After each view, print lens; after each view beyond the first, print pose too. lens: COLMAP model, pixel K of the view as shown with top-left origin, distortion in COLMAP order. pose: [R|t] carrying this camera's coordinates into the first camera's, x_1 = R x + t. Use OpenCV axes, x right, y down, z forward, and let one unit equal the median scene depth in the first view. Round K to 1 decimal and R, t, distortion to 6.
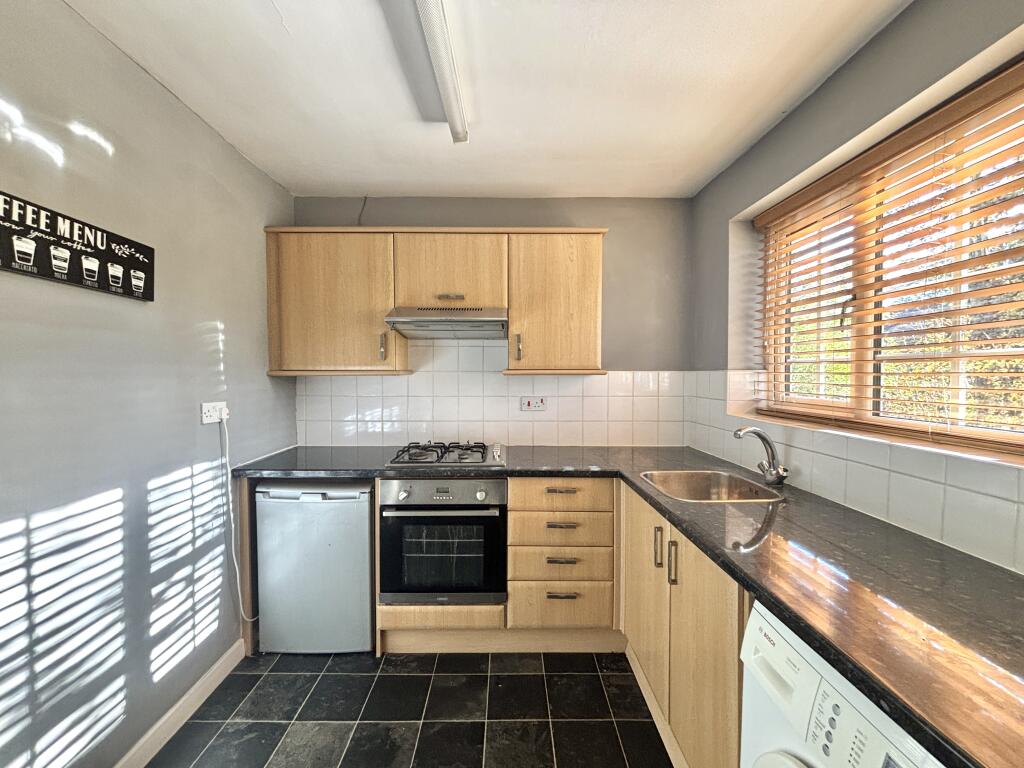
lens RADIAL K [[410.7, 0, 510.9], [0, 410.7, 384.9], [0, 0, 1]] dist [0.002756, -0.000633]
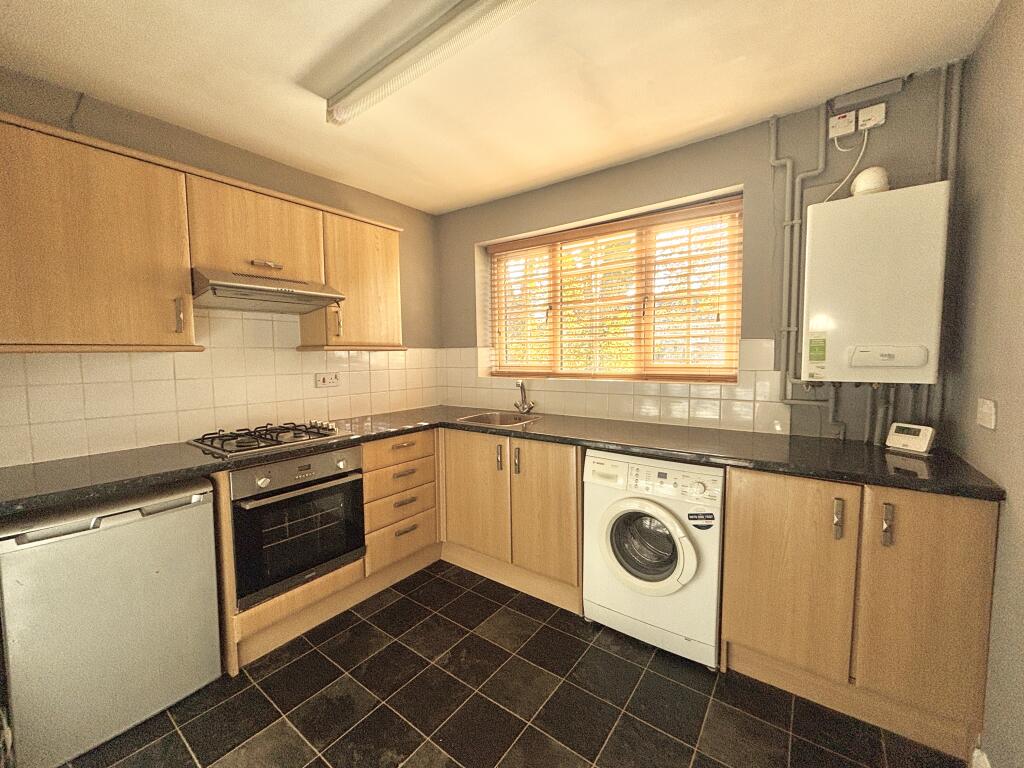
lens RADIAL K [[410.7, 0, 508.9], [0, 410.7, 383.3], [0, 0, 1]] dist [0.002756, -0.000633]
pose [[0.605795, -0.063991, 0.793043, -0.626507], [0.033562, 0.997928, 0.054886, 0.017655], [-0.794913, -0.006634, 0.606688, 0.017046]]
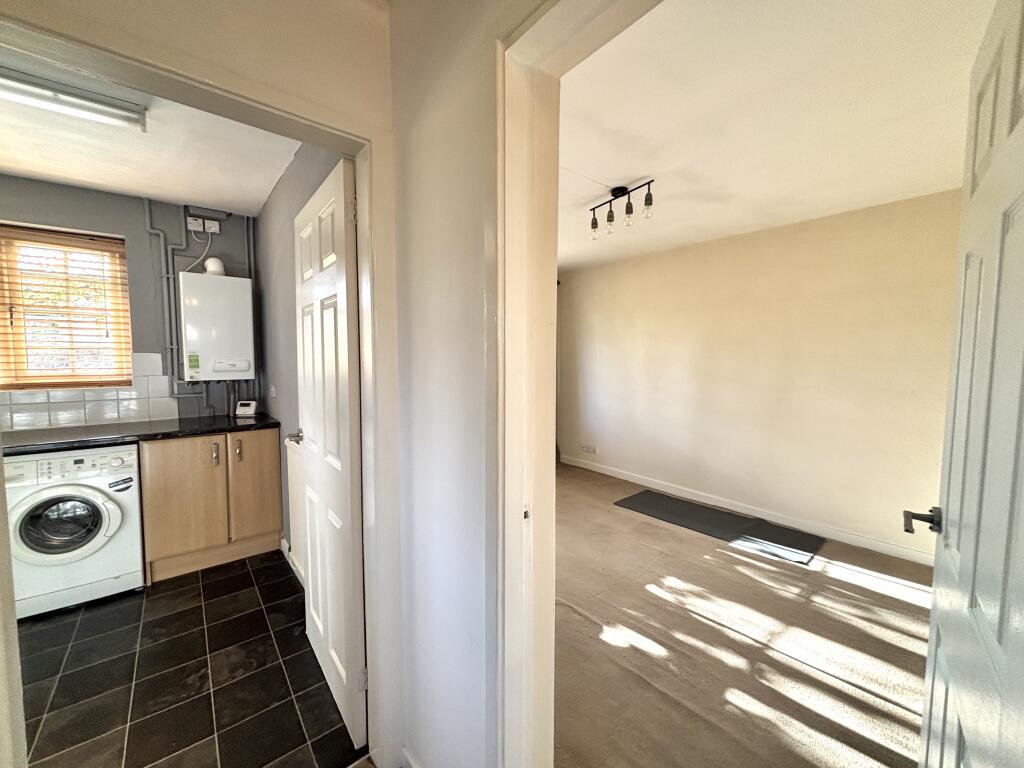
lens RADIAL K [[410.7, 0, 511.3], [0, 410.7, 383.9], [0, 0, 1]] dist [0.002756, -0.000633]
pose [[-0.629857, -0.050112, 0.775093, -1.392816], [0.018182, 0.996692, 0.079214, -0.000382], [-0.776498, 0.063986, -0.626862, 0.074968]]
